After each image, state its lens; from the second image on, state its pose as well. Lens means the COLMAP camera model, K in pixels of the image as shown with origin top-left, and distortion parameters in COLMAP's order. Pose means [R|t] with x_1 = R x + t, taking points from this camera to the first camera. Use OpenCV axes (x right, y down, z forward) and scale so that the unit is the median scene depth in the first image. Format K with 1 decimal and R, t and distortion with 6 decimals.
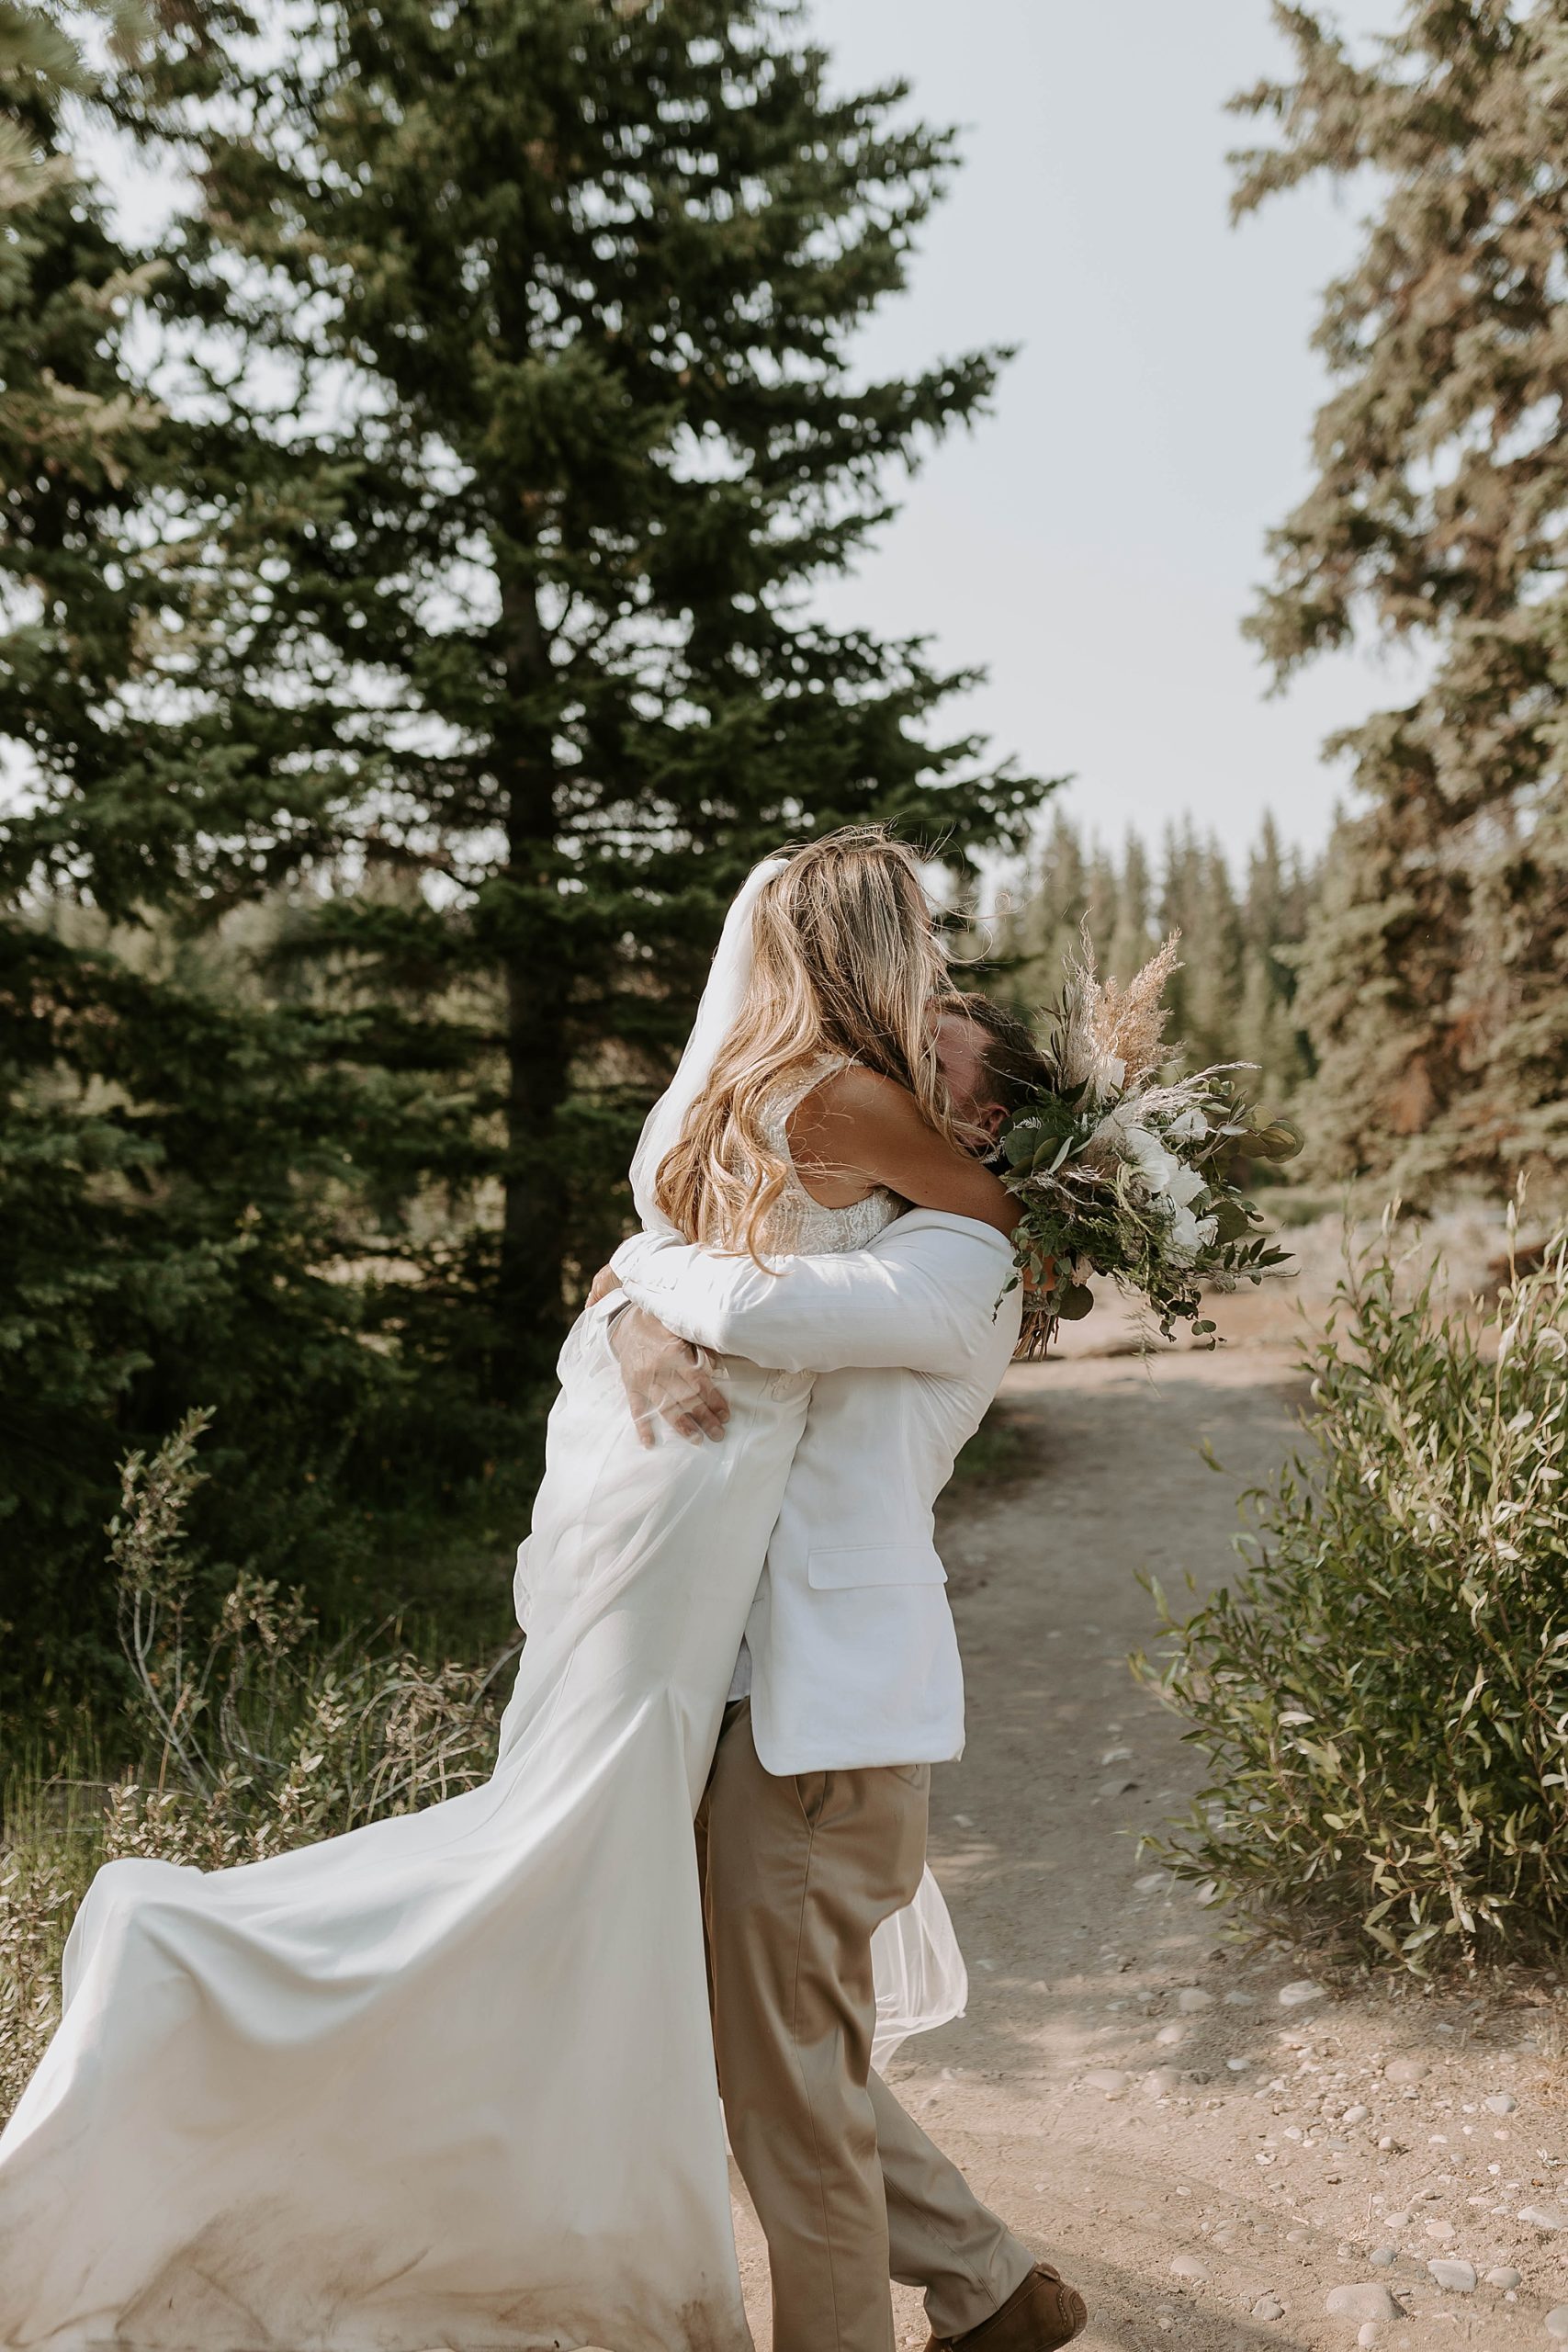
lens RADIAL K [[2337.4, 0, 784.0], [0, 2337.4, 1176.0], [0, 0, 1]] dist [0.005015, -0.000387]
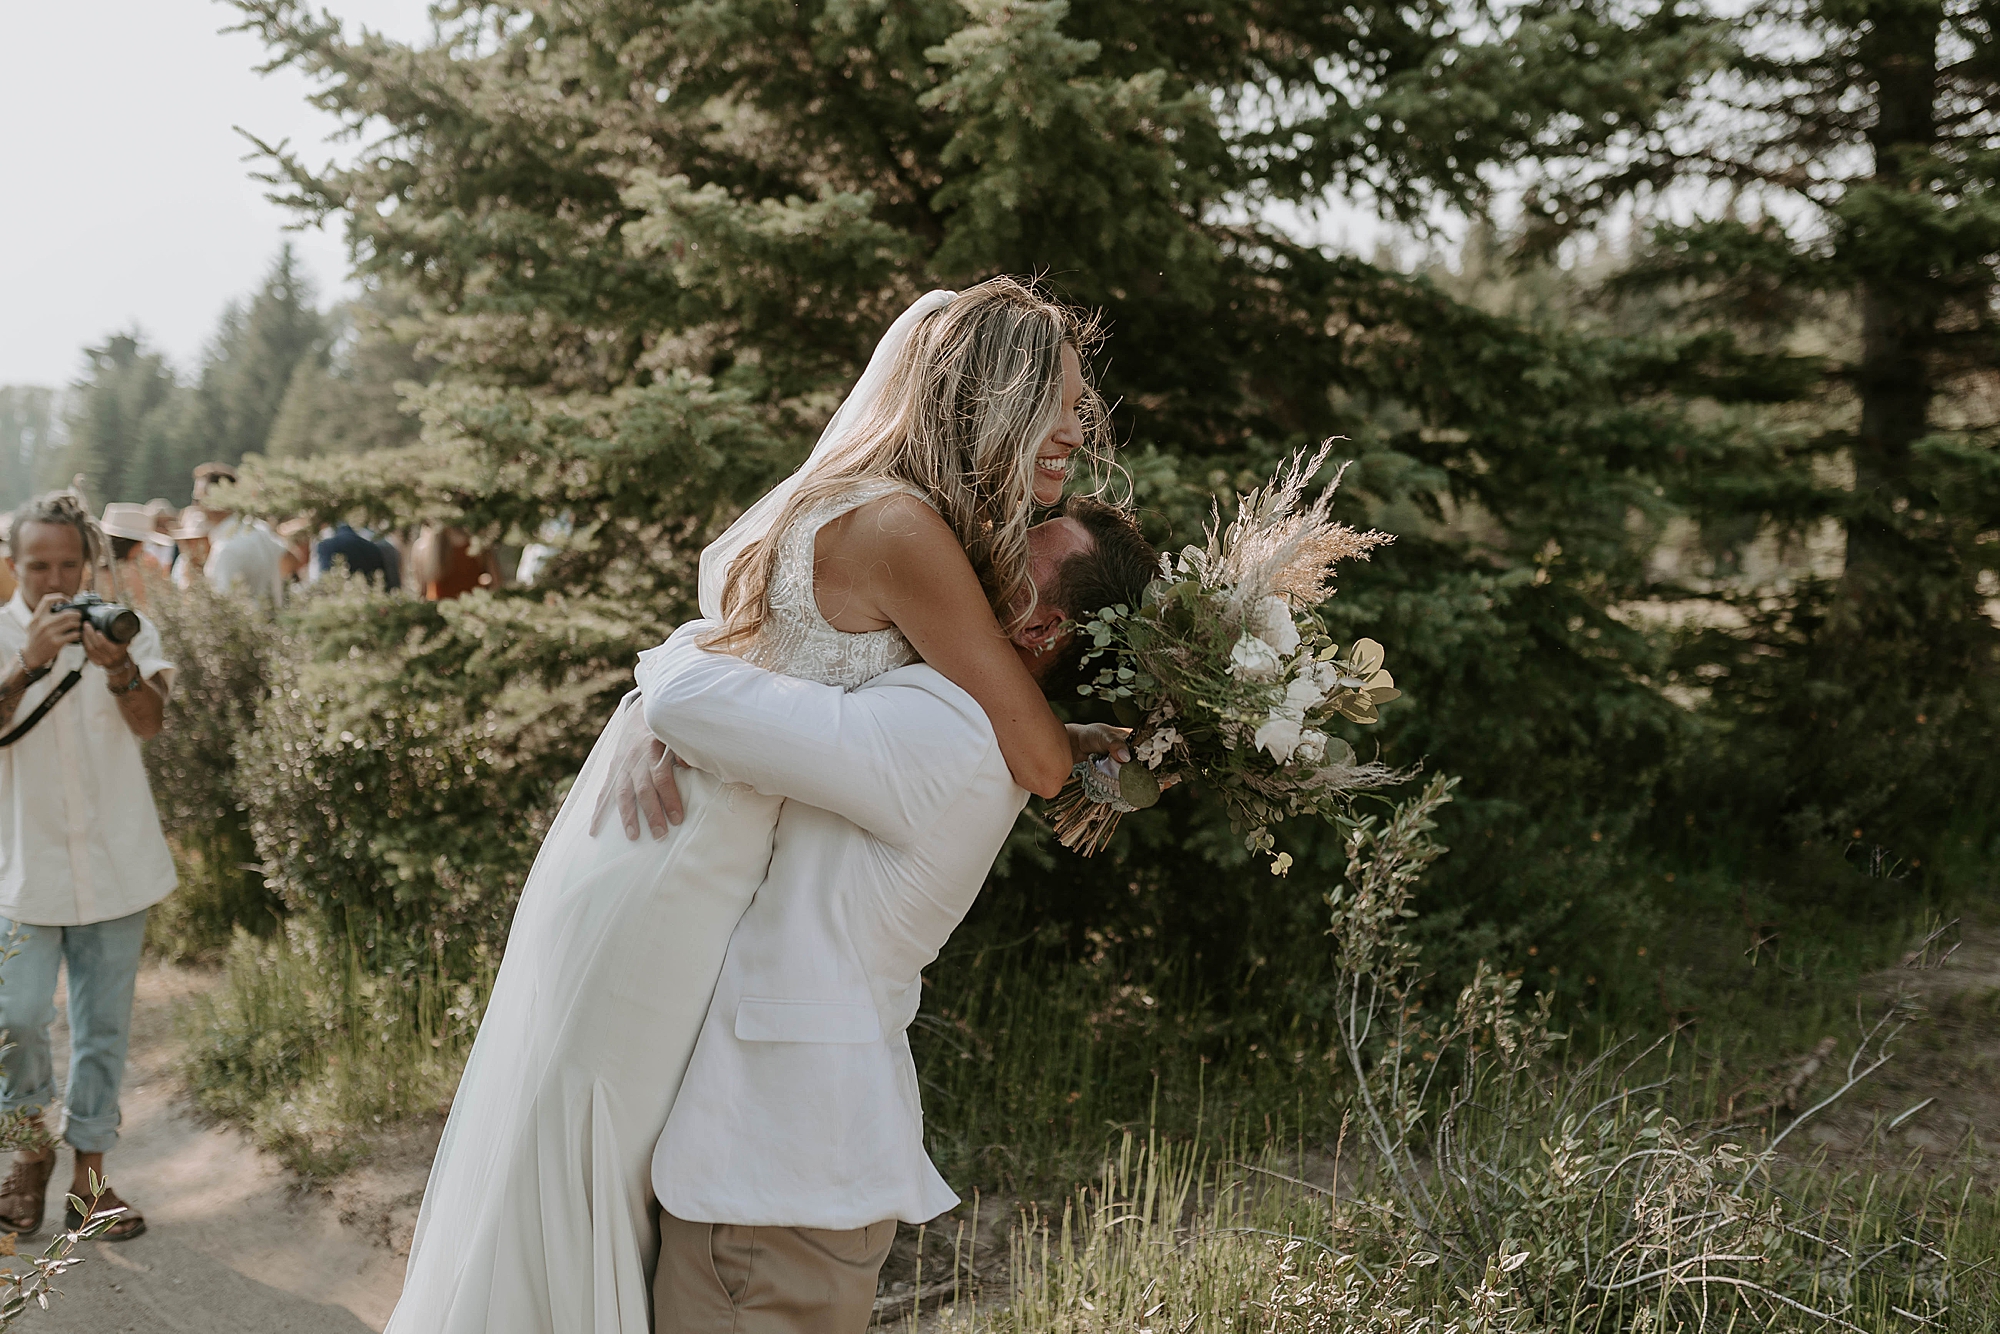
lens RADIAL K [[1967.4, 0, 966.7], [0, 1967.4, 643.7], [0, 0, 1]] dist [0.006259, -0.022524]
pose [[0.857071, 0.064727, -0.511116, -0.022983], [-0.031690, 0.996821, 0.073096, 0.003840], [0.514222, -0.046451, 0.856398, 0.208818]]
